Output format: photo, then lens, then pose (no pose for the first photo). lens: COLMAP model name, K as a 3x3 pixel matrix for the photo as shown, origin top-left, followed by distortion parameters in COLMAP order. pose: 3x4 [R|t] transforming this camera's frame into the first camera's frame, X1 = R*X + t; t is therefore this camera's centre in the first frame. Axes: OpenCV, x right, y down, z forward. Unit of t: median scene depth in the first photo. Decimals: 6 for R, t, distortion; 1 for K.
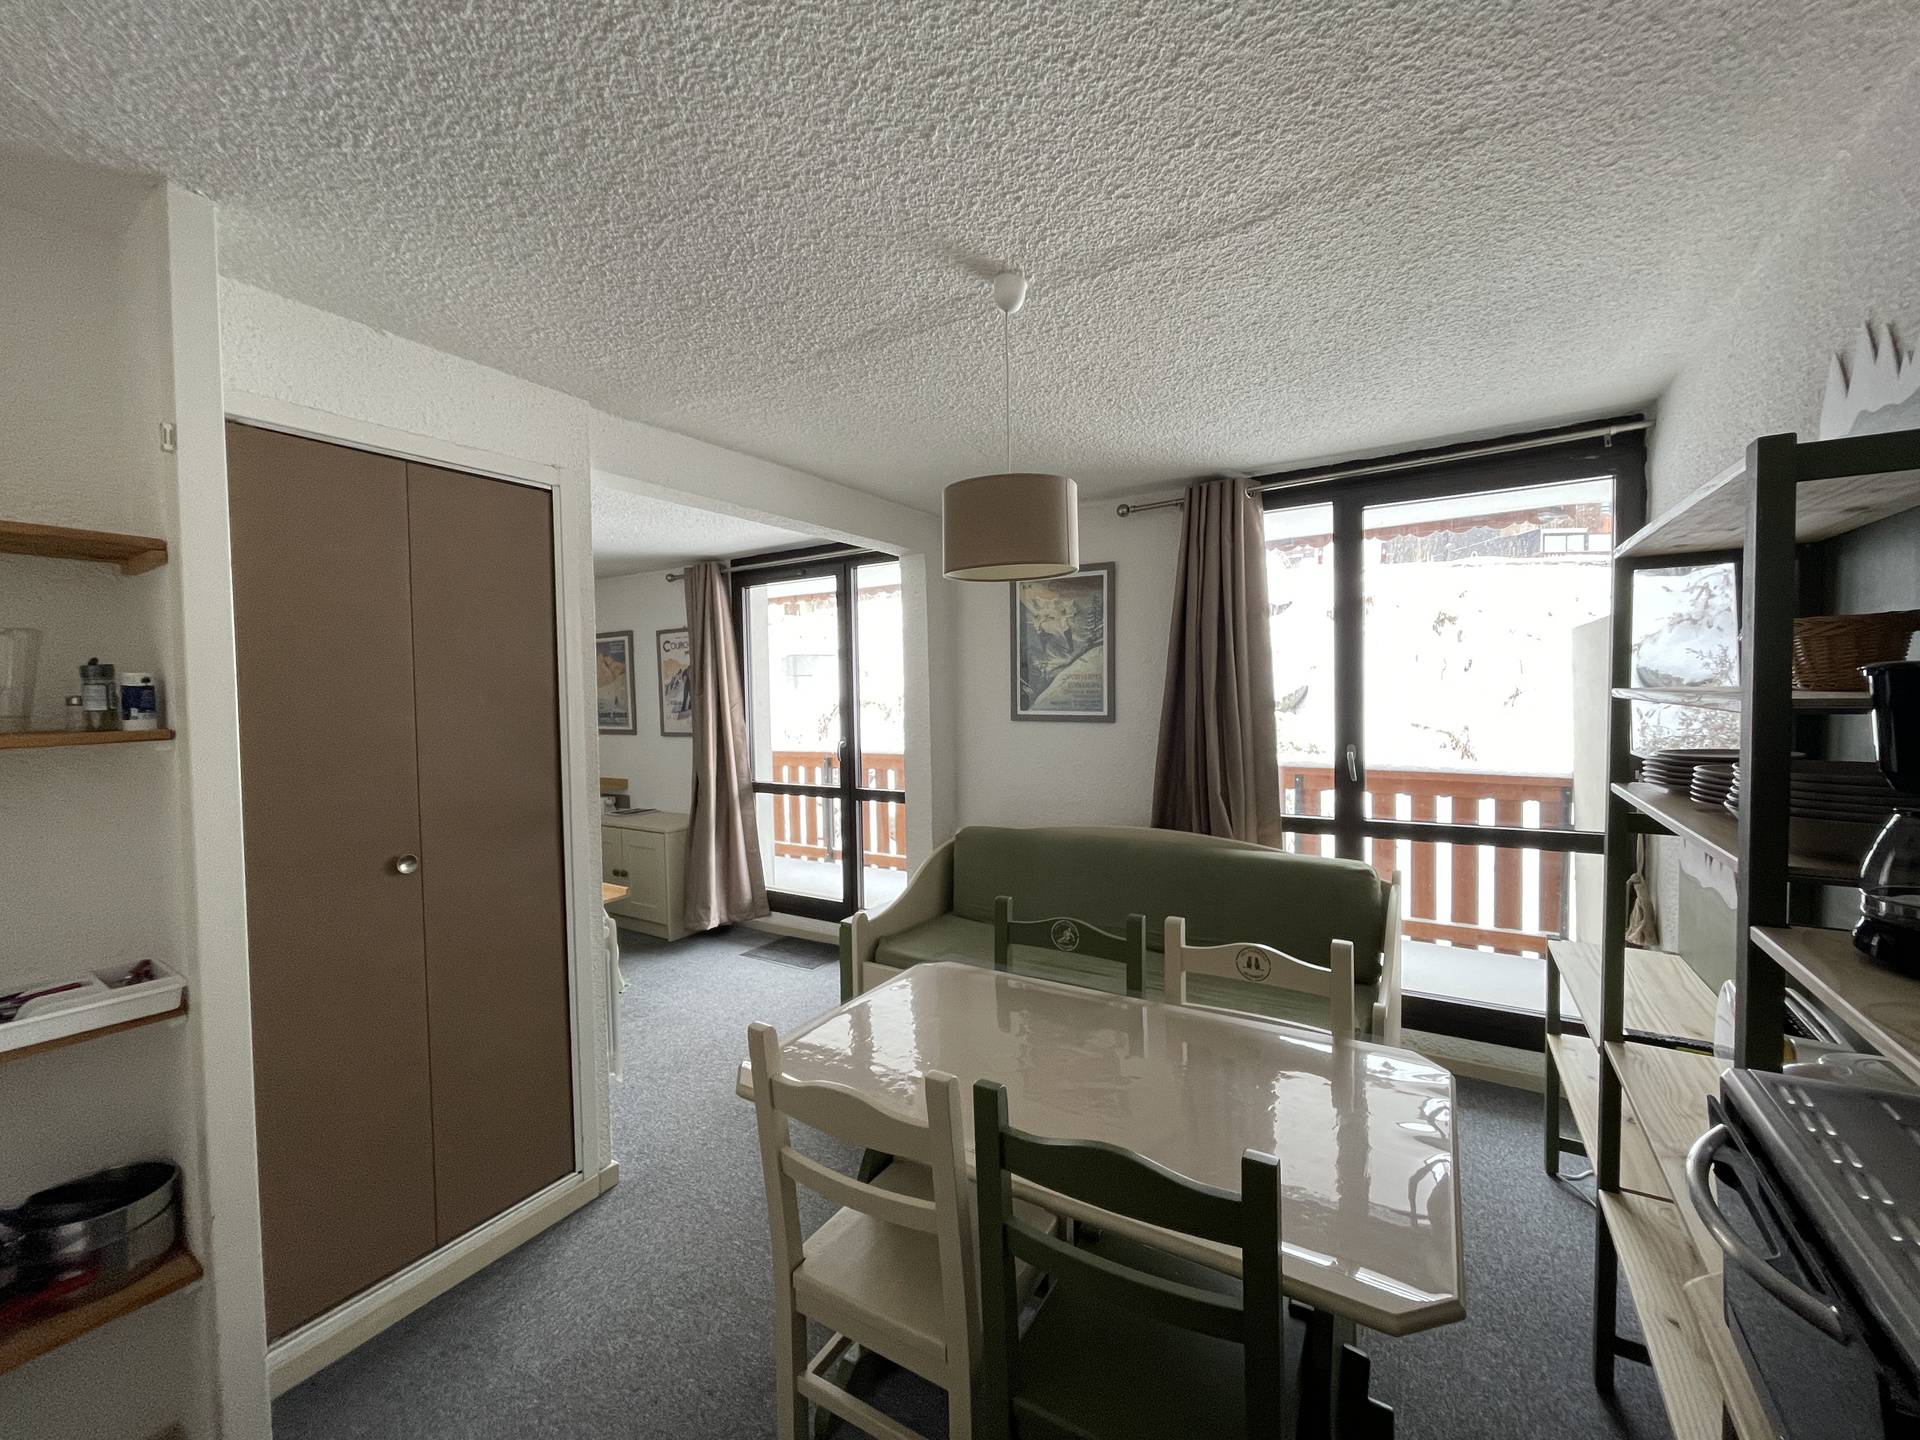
lens RADIAL K [[765.5, 0, 956.9], [0, 765.5, 714.7], [0, 0, 1]] dist [0.001566, -0.000061]
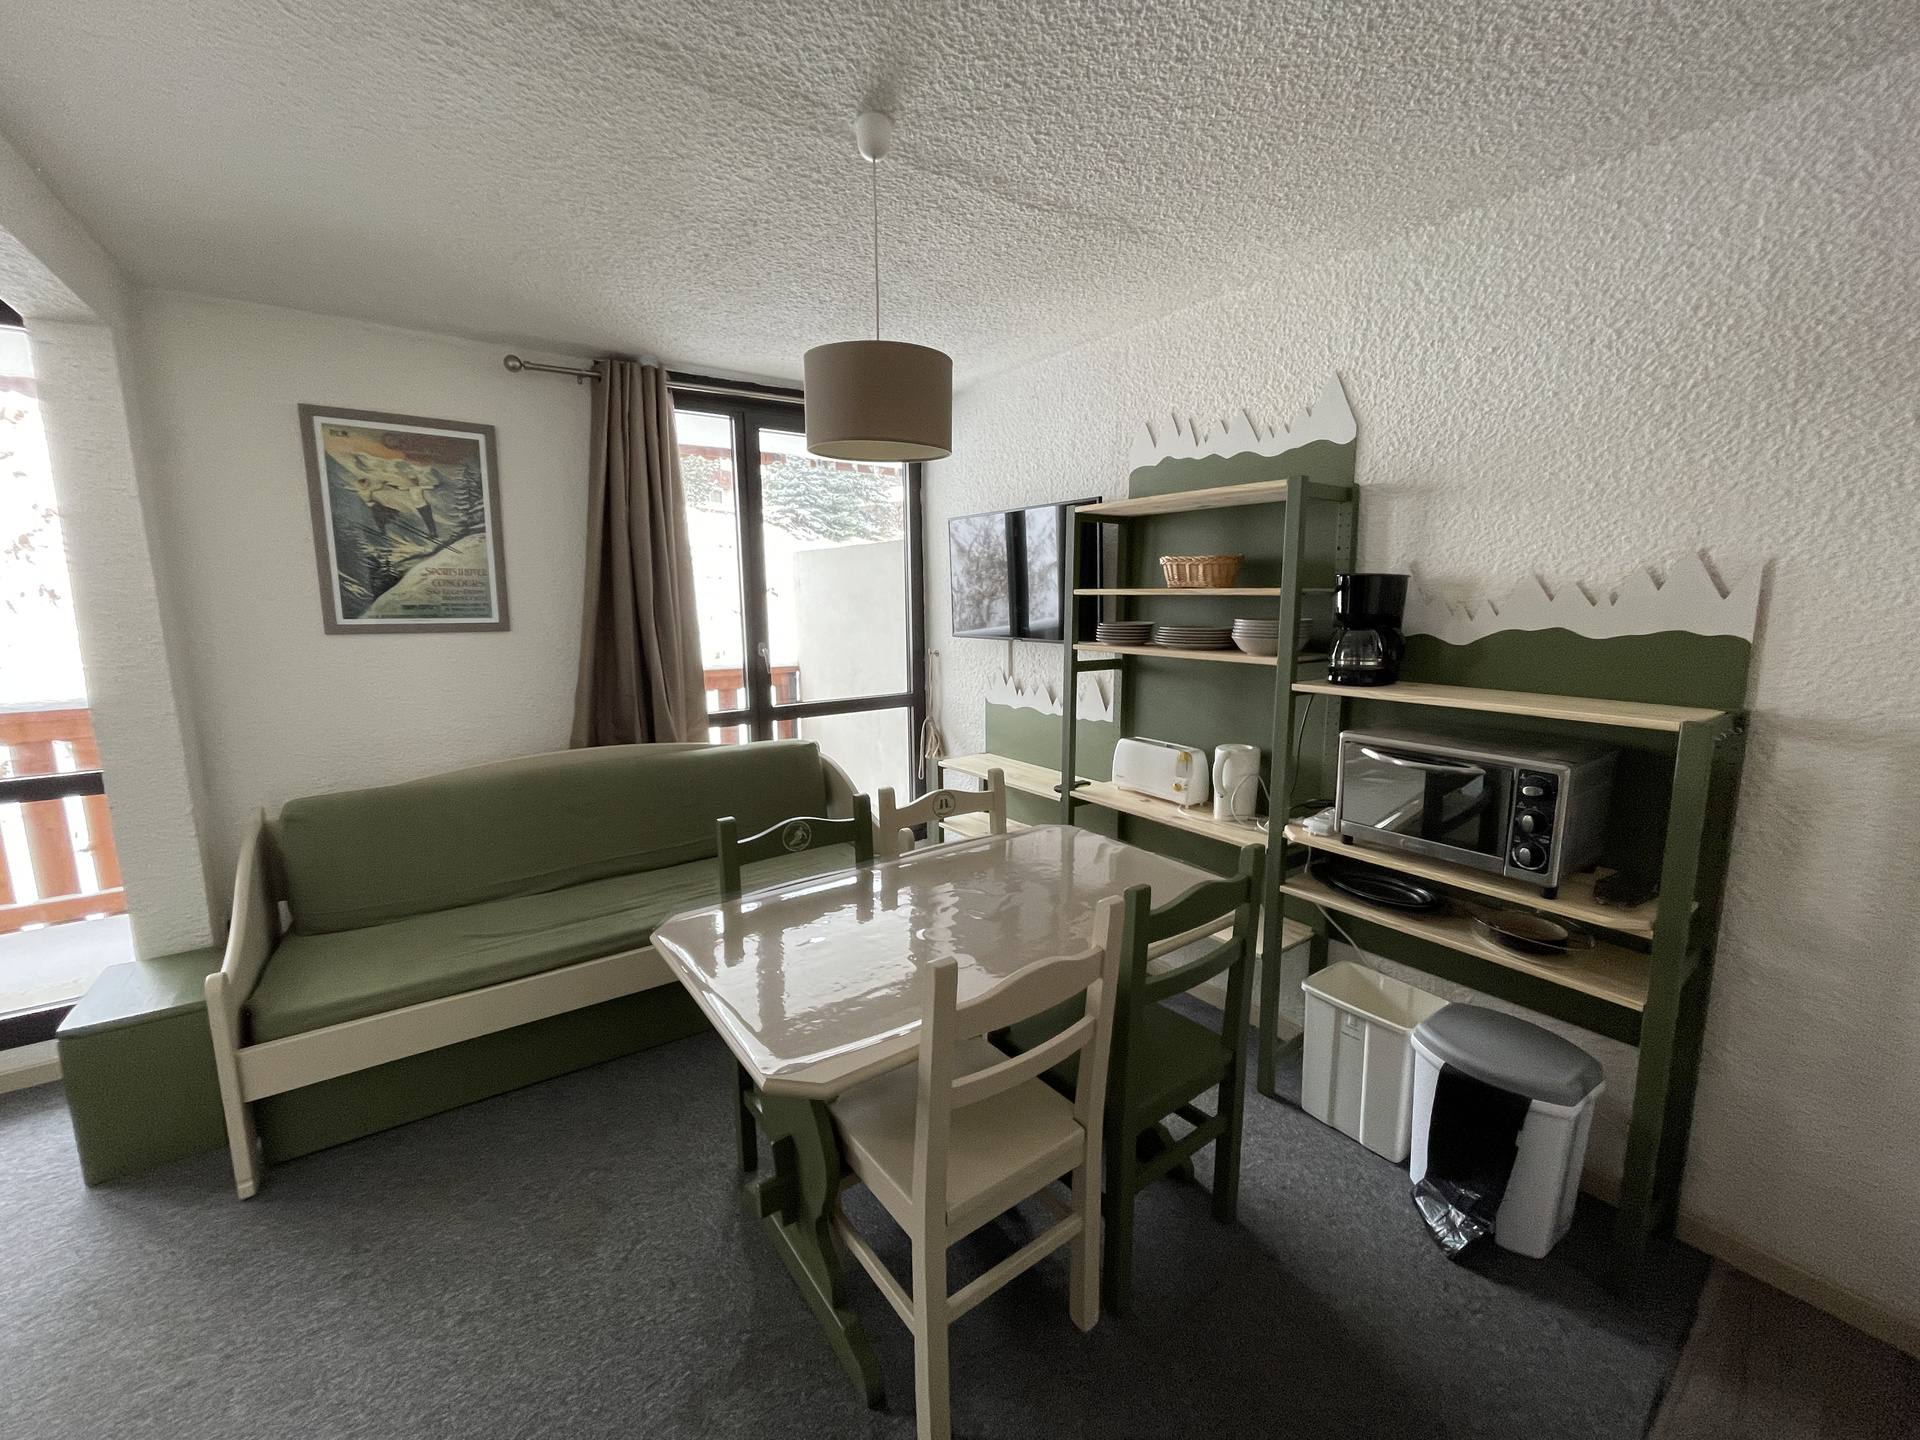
lens RADIAL K [[765.5, 0, 953.5], [0, 765.5, 715.7], [0, 0, 1]] dist [0.001566, -0.000061]
pose [[0.368910, -0.126917, 0.920759, -0.405726], [0.029269, 0.991728, 0.124973, 0.011954], [-0.929004, -0.019154, 0.369573, 0.278764]]
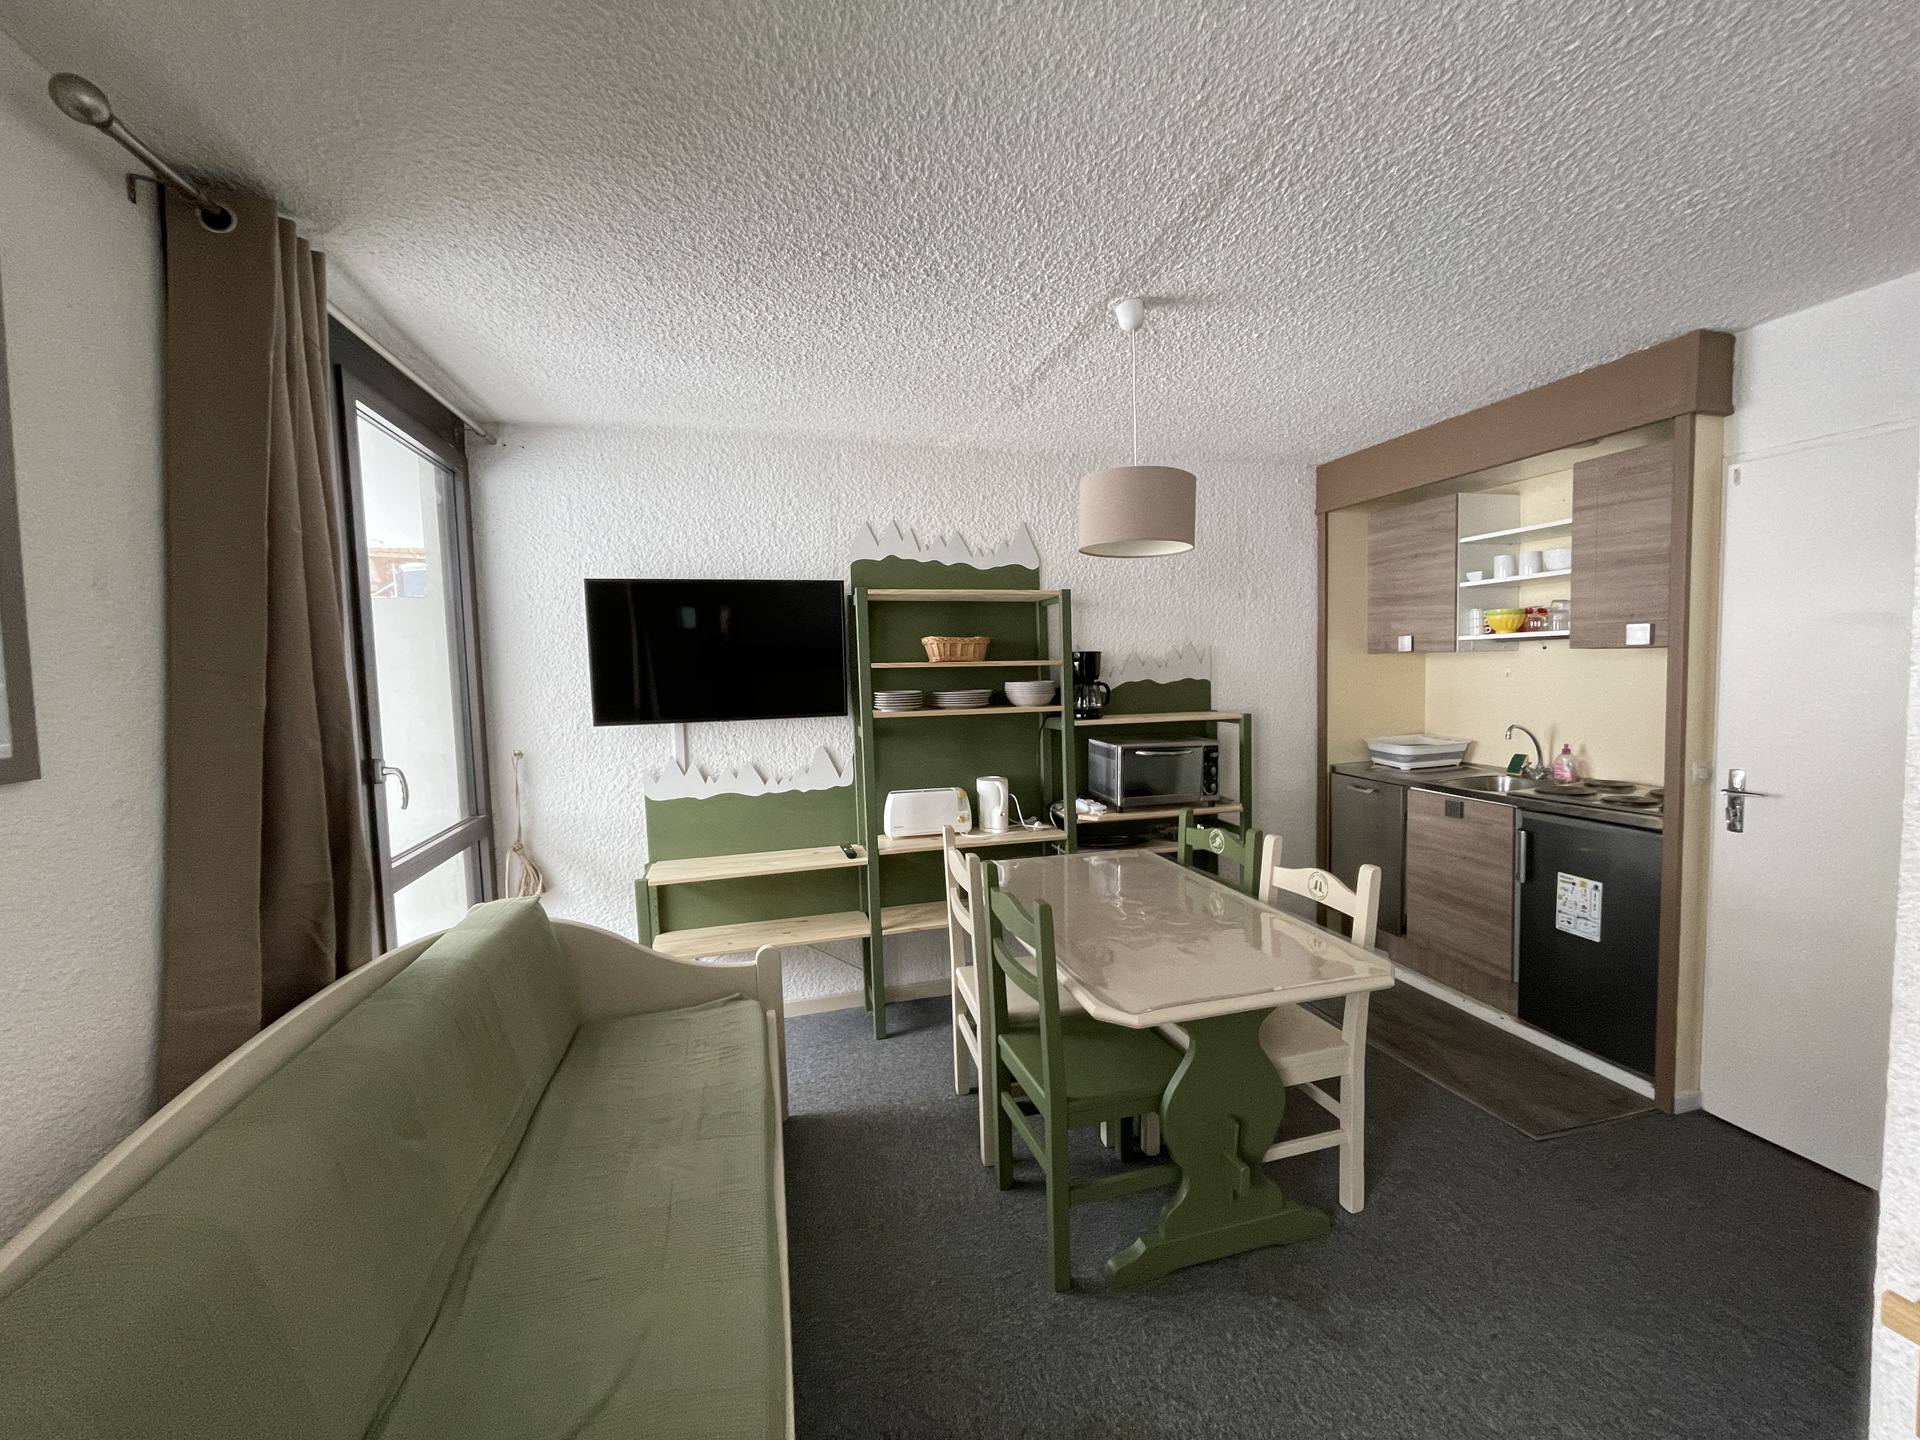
lens RADIAL K [[765.5, 0, 963.0], [0, 765.5, 715.0], [0, 0, 1]] dist [0.001566, -0.000061]
pose [[-0.739031, -0.004309, 0.673658, -0.269709], [0.064076, 0.994996, 0.076658, -0.018269], [-0.670618, 0.099818, -0.735057, 1.055094]]
